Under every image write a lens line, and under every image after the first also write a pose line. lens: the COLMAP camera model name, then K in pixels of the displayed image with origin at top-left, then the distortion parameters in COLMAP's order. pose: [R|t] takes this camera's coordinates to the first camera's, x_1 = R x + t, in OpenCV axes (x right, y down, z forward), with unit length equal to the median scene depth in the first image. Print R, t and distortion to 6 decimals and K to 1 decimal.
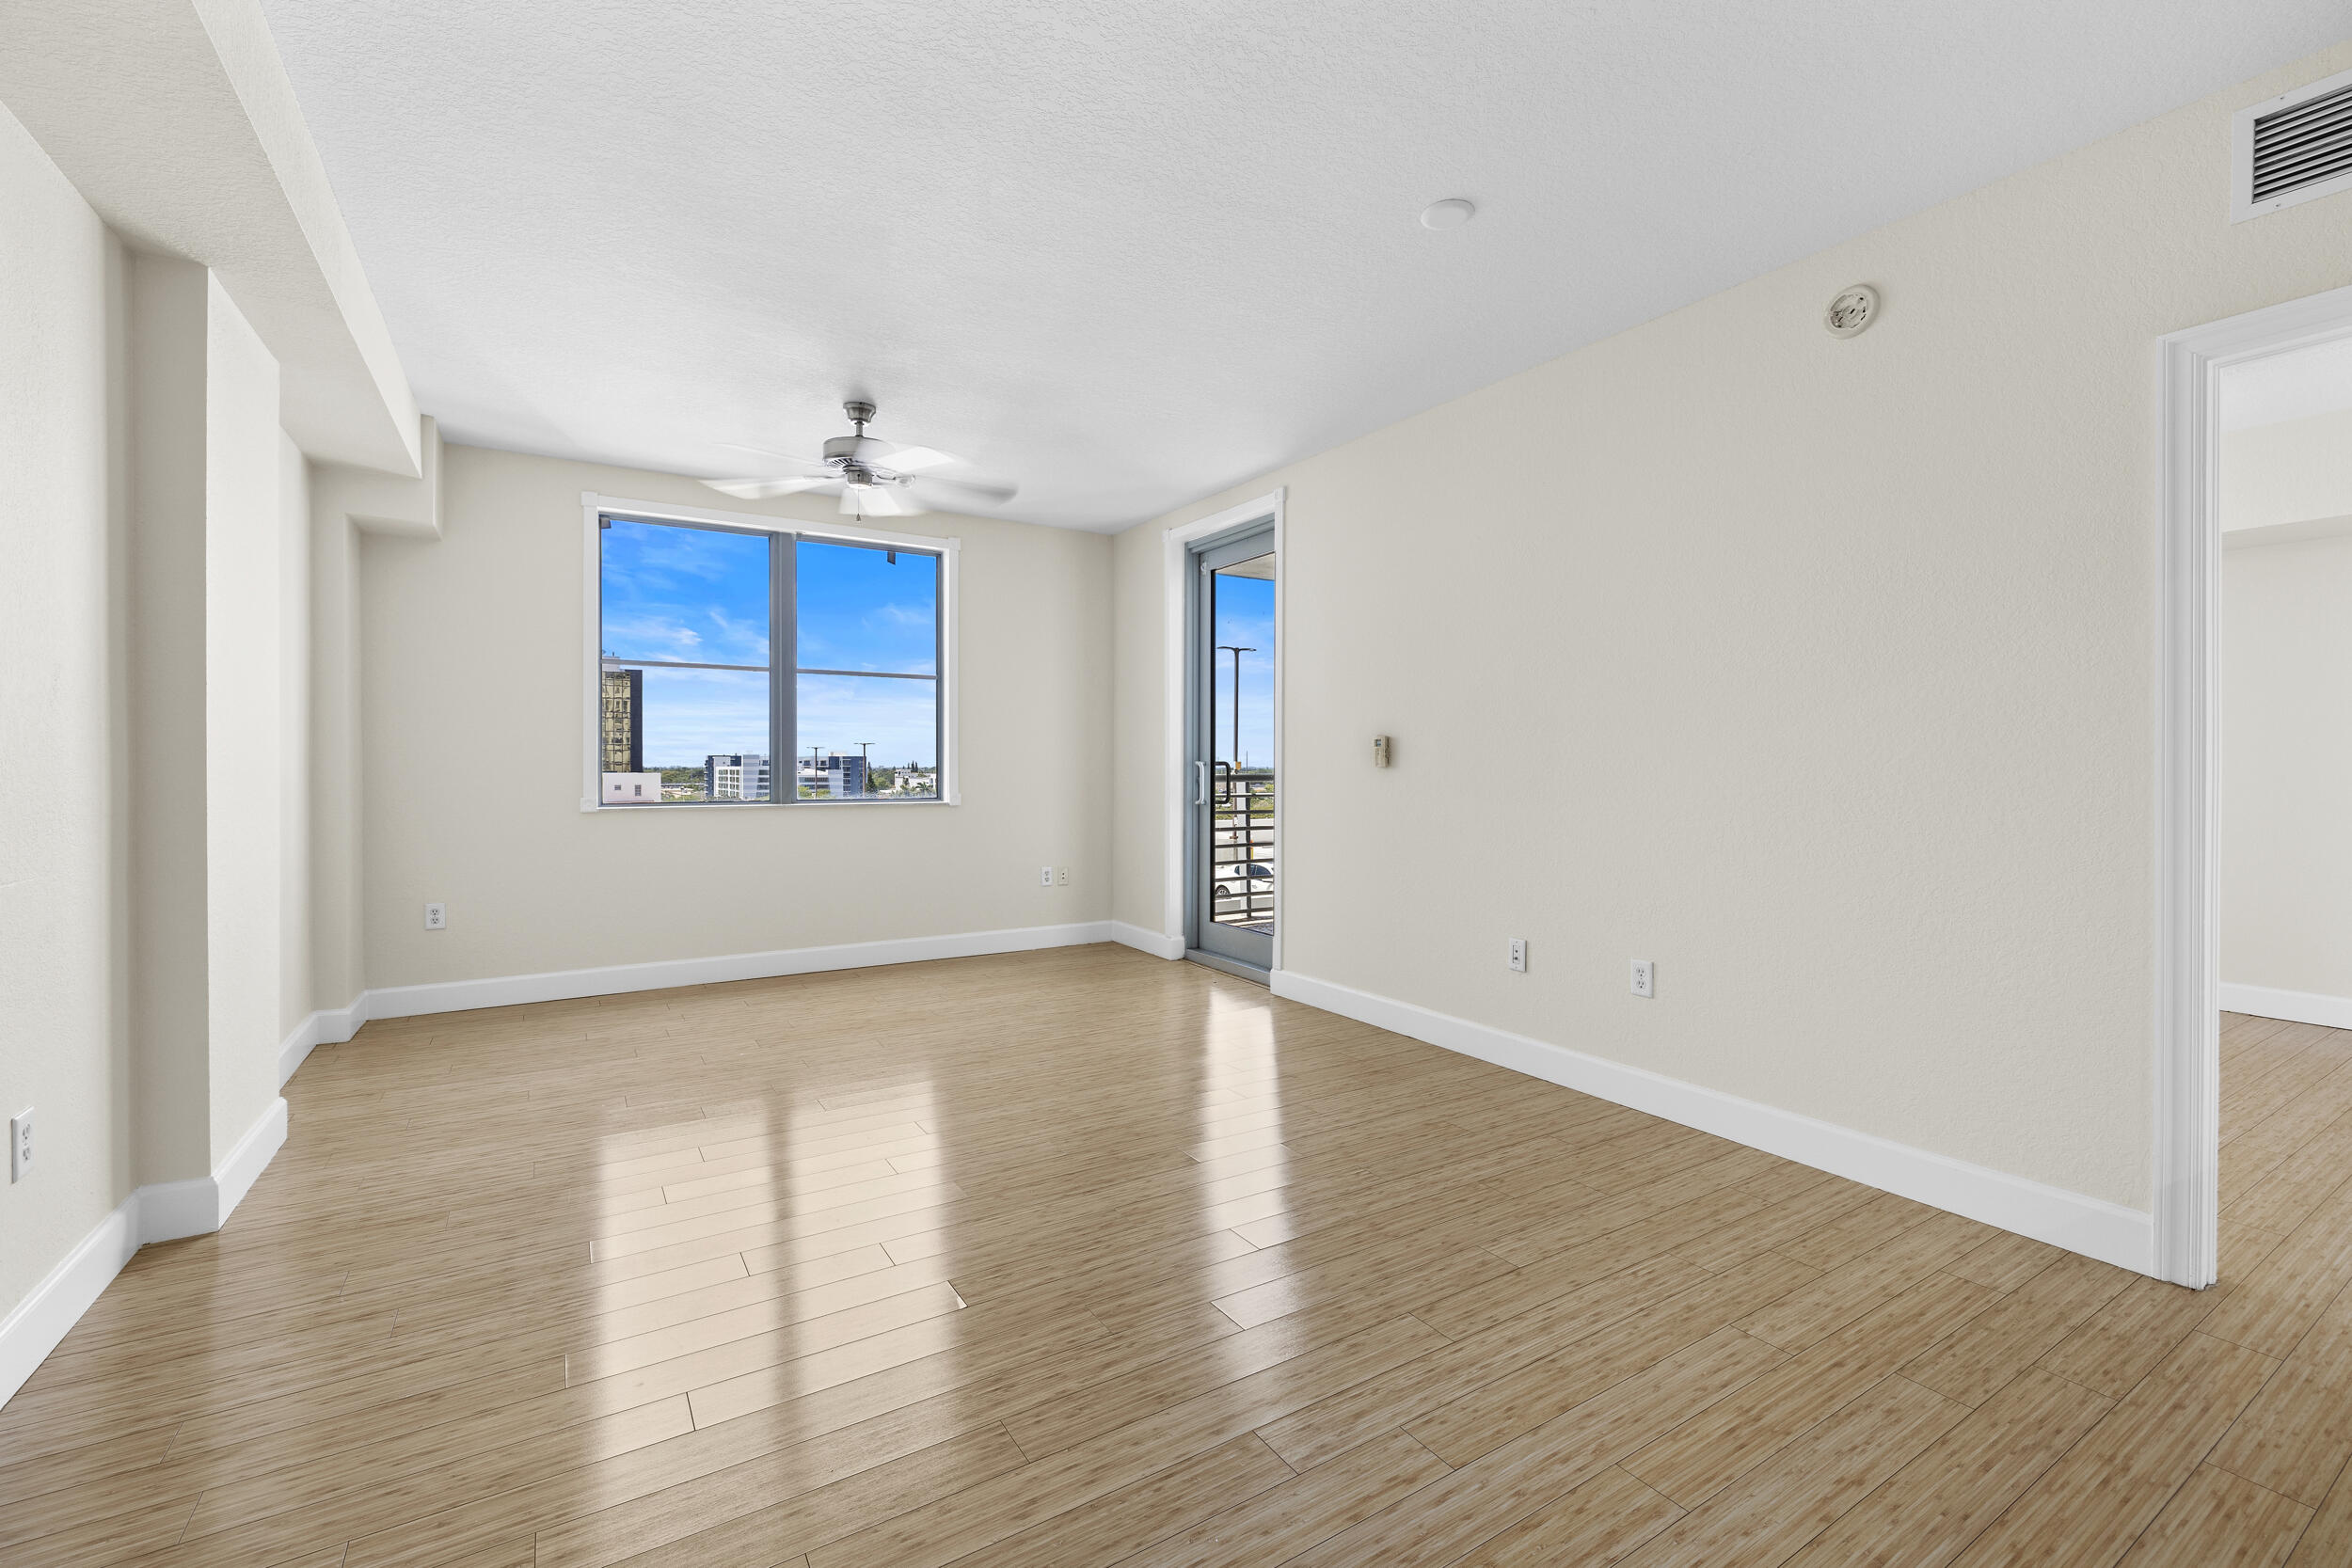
lens RADIAL K [[998.4, 0, 1186.3], [0, 998.4, 770.4], [0, 0, 1]] dist [0.002850, 0.000982]
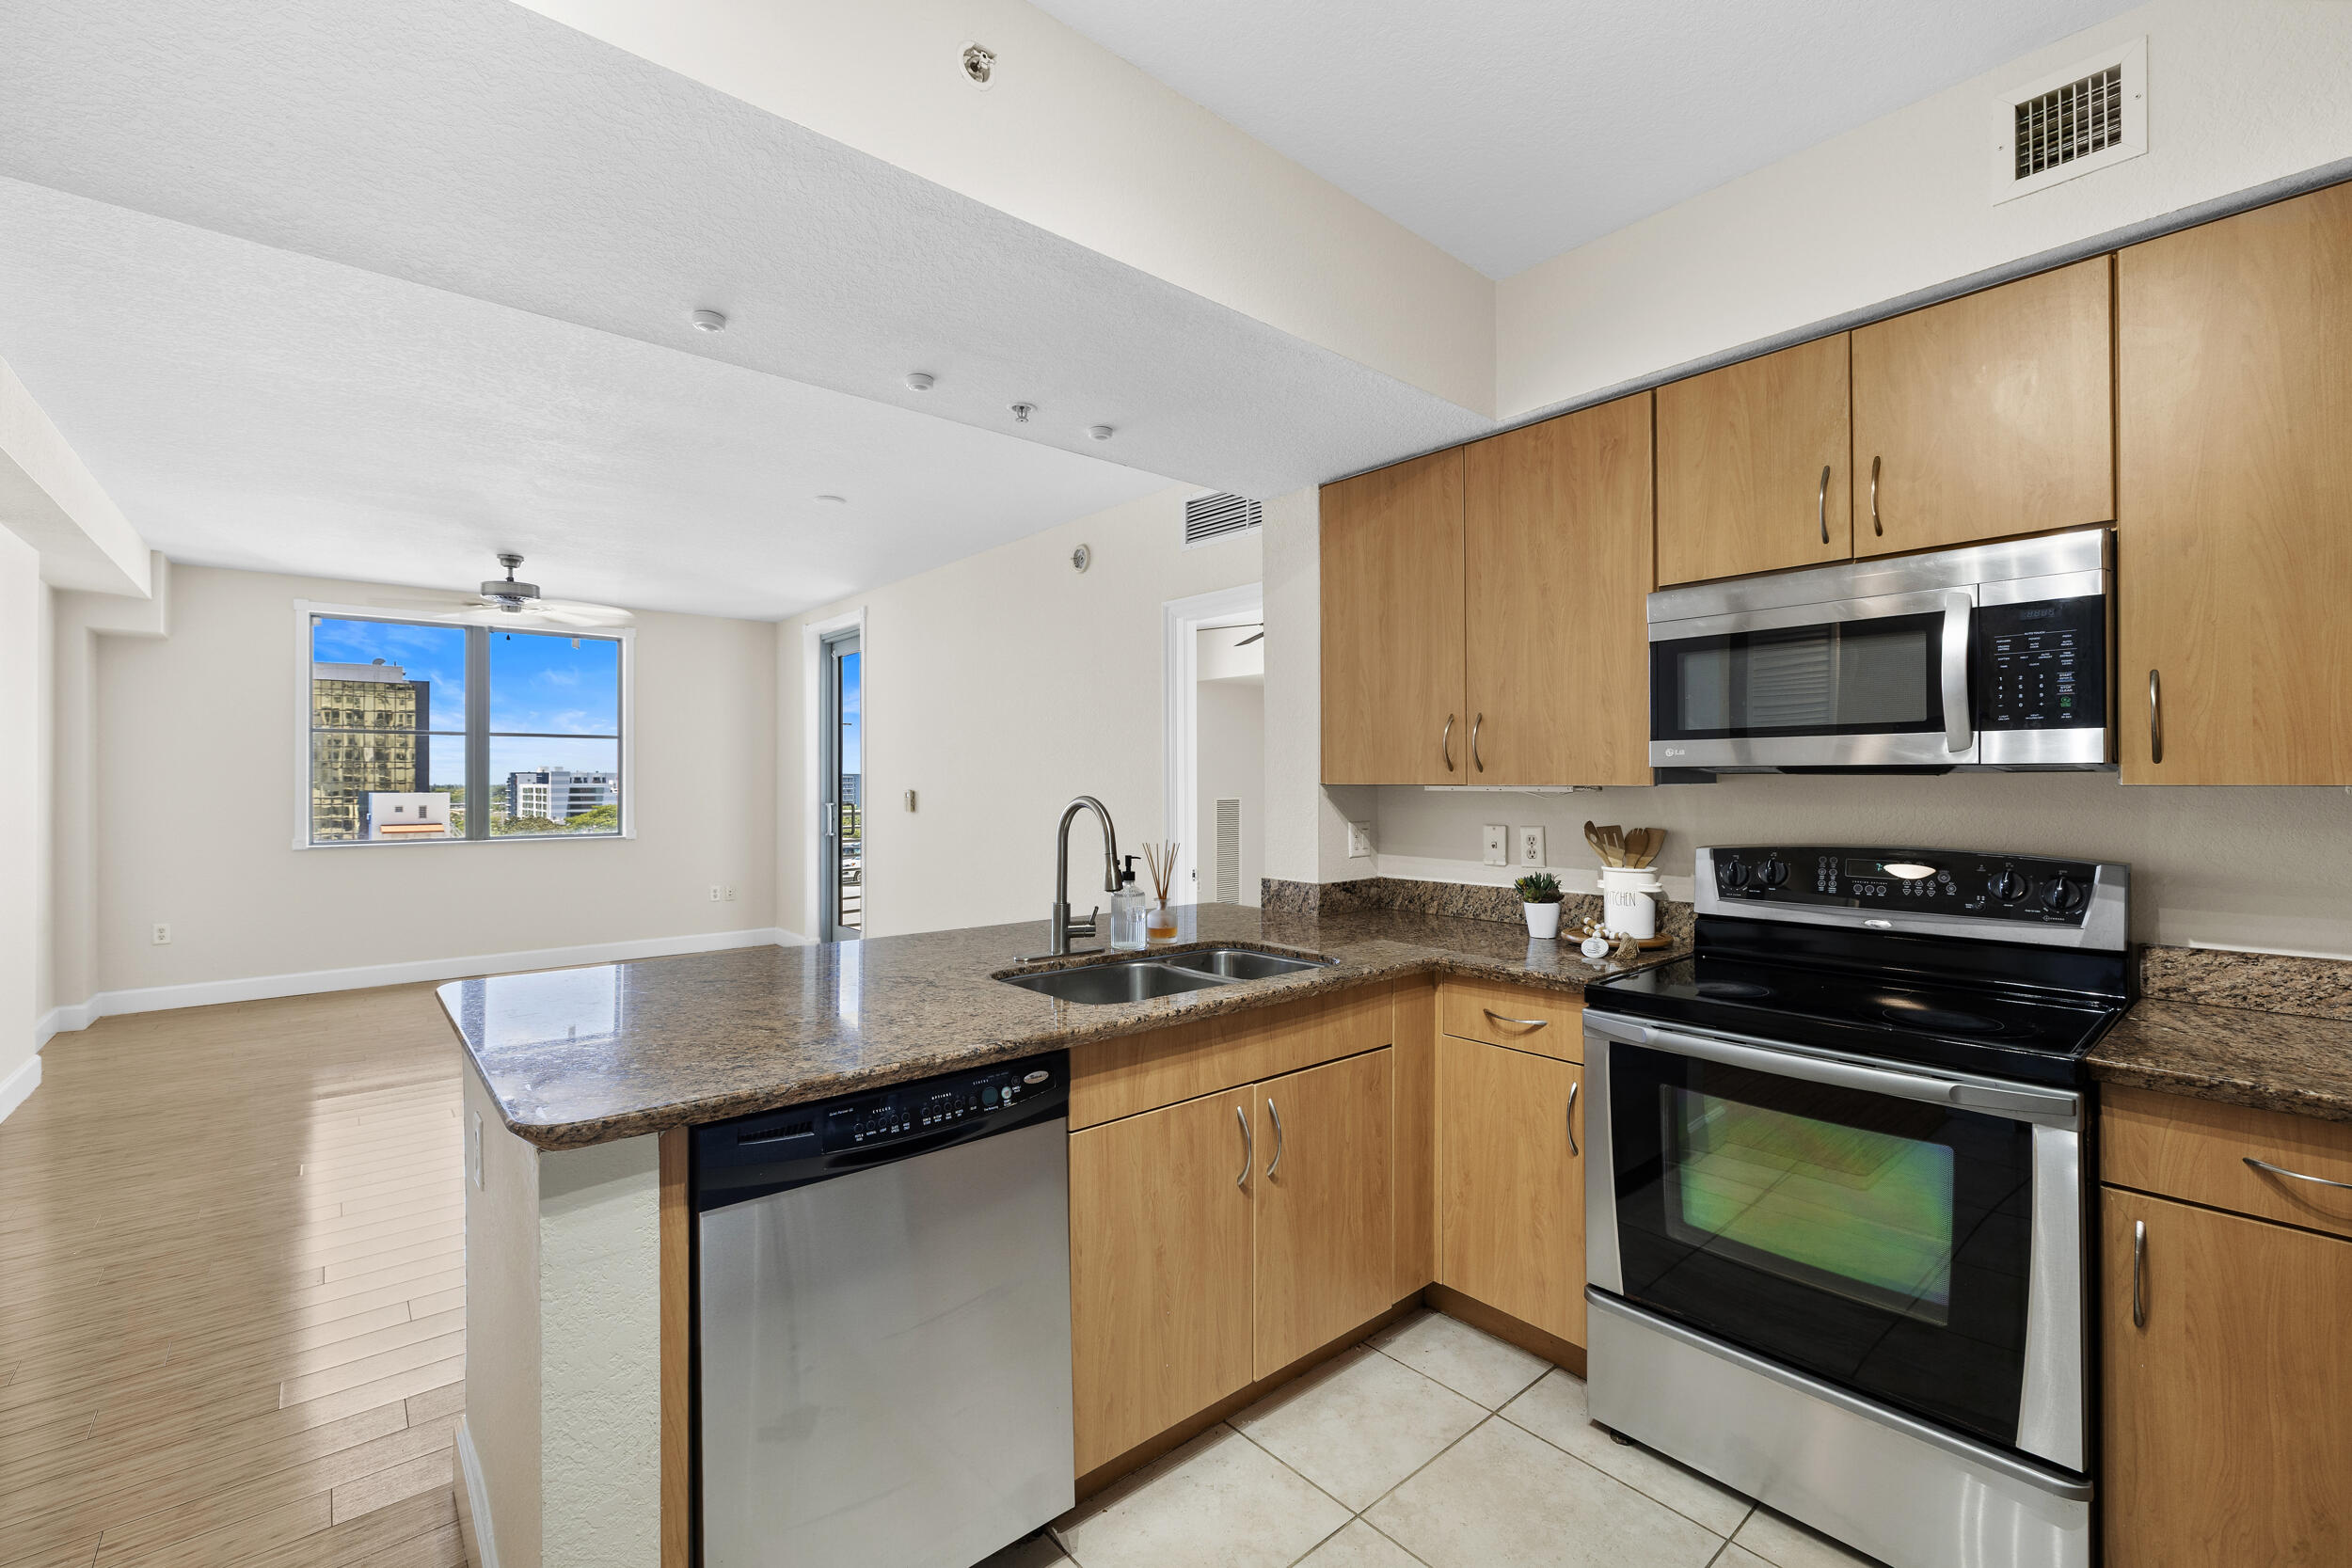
lens RADIAL K [[998.4, 0, 1178.4], [0, 998.4, 775.5], [0, 0, 1]] dist [0.002850, 0.000982]
pose [[0.989879, -0.004082, 0.141858, 0.277885], [0.005455, 0.999942, -0.009288, -0.029919], [-0.141812, 0.009968, 0.989843, -0.356381]]
